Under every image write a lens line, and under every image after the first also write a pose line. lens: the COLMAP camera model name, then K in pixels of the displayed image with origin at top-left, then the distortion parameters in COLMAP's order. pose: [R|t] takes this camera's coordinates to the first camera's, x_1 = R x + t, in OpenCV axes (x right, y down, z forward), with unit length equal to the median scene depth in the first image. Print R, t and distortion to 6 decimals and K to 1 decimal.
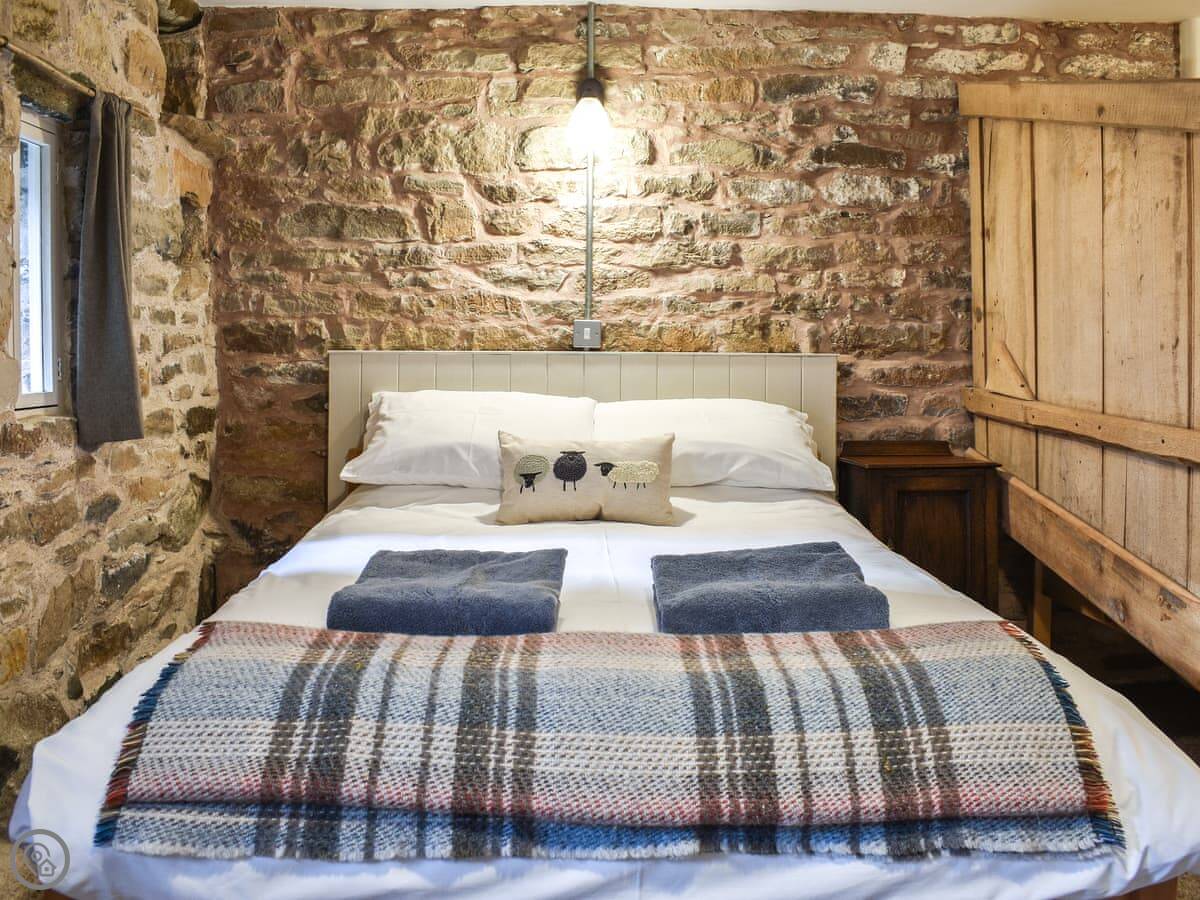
lens RADIAL K [[1080.3, 0, 602.4], [0, 1080.3, 356.5], [0, 0, 1]] dist [-0.096087, 0.024981]
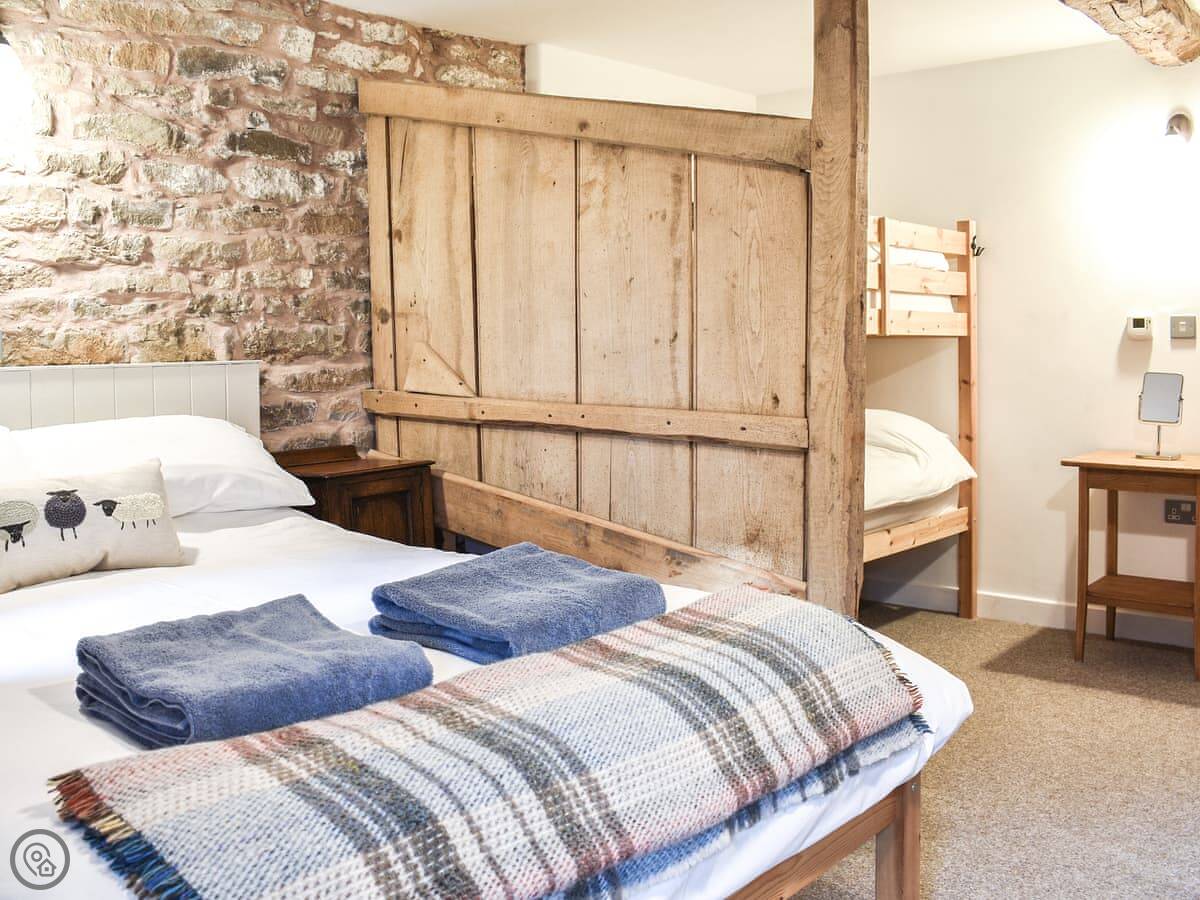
lens RADIAL K [[1109.2, 0, 619.1], [0, 1109.2, 428.8], [0, 0, 1]] dist [-0.083085, 0.000000]
pose [[0.717746, -0.075843, 0.692162, -0.246877], [0.032833, 0.996631, 0.075158, -0.004632], [-0.695530, -0.031219, 0.717819, 0.114921]]
